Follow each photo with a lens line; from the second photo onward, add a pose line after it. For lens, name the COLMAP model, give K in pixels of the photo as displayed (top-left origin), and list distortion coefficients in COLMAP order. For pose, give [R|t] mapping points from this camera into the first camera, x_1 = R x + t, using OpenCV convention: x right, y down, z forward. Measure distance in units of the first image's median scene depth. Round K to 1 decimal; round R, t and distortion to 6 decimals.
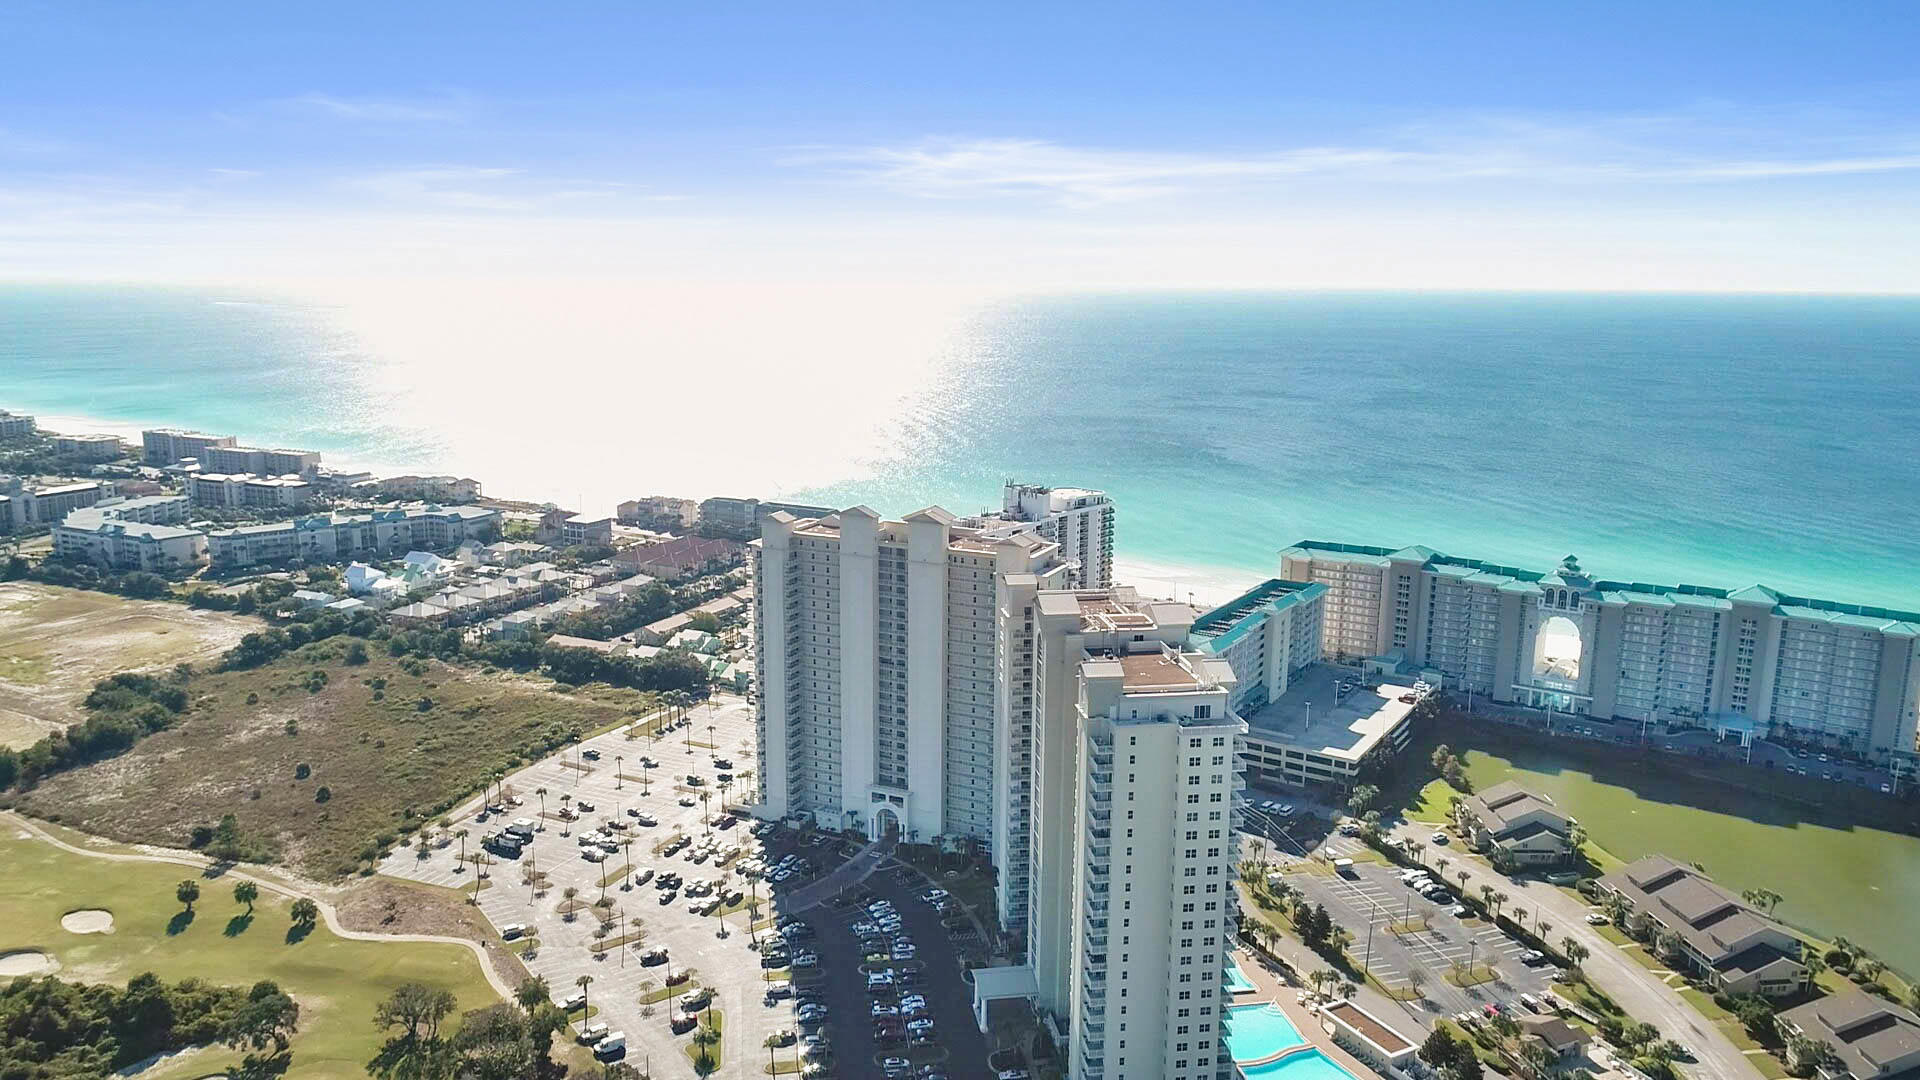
lens RADIAL K [[1339.0, 0, 960.0], [0, 1339.0, 540.0], [0, 0, 1]] dist [-0.000755, -0.003589]
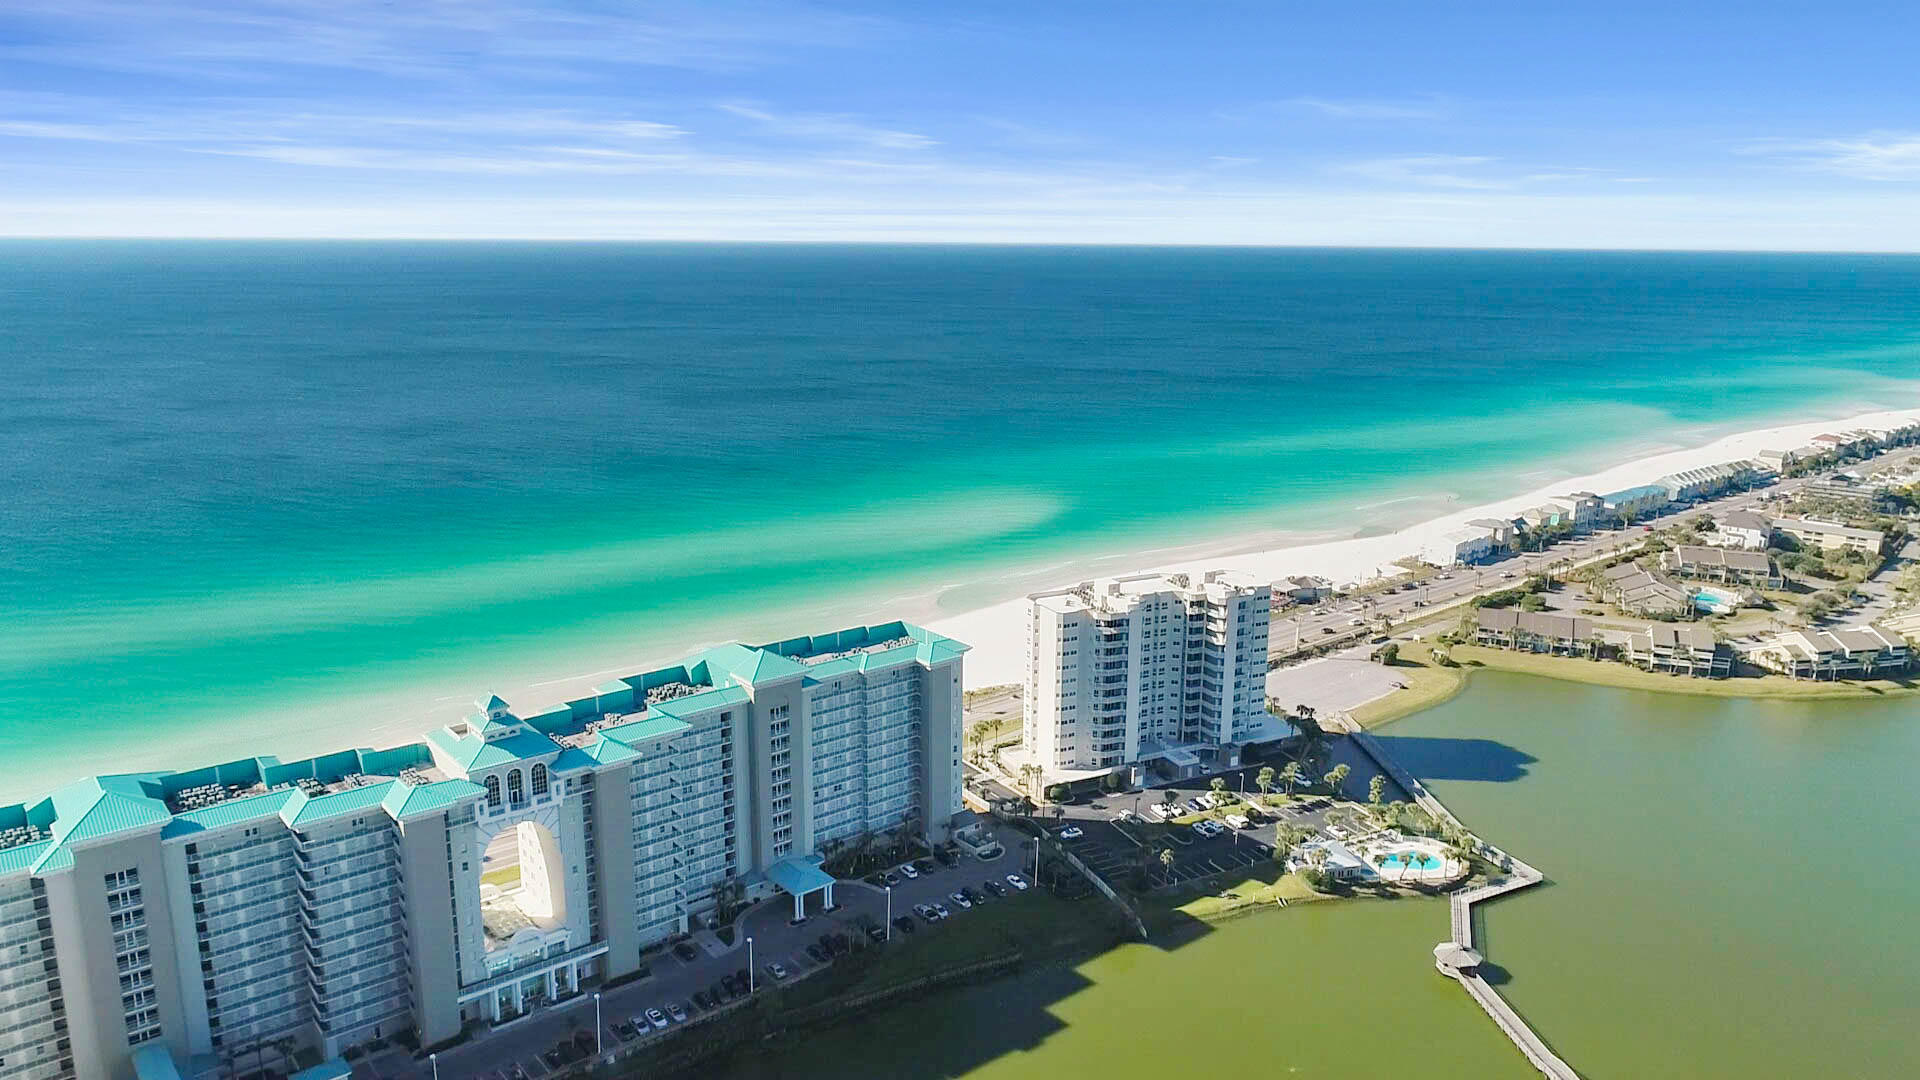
lens RADIAL K [[1339.5, 0, 960.0], [0, 1339.5, 540.0], [0, 0, 1]] dist [-0.003494, 0.001047]
pose [[0.288995, -0.218973, 0.931951, 0.070341], [0.183518, 0.968107, 0.170560, -0.101447], [-0.939576, 0.121738, 0.319963, 0.726872]]
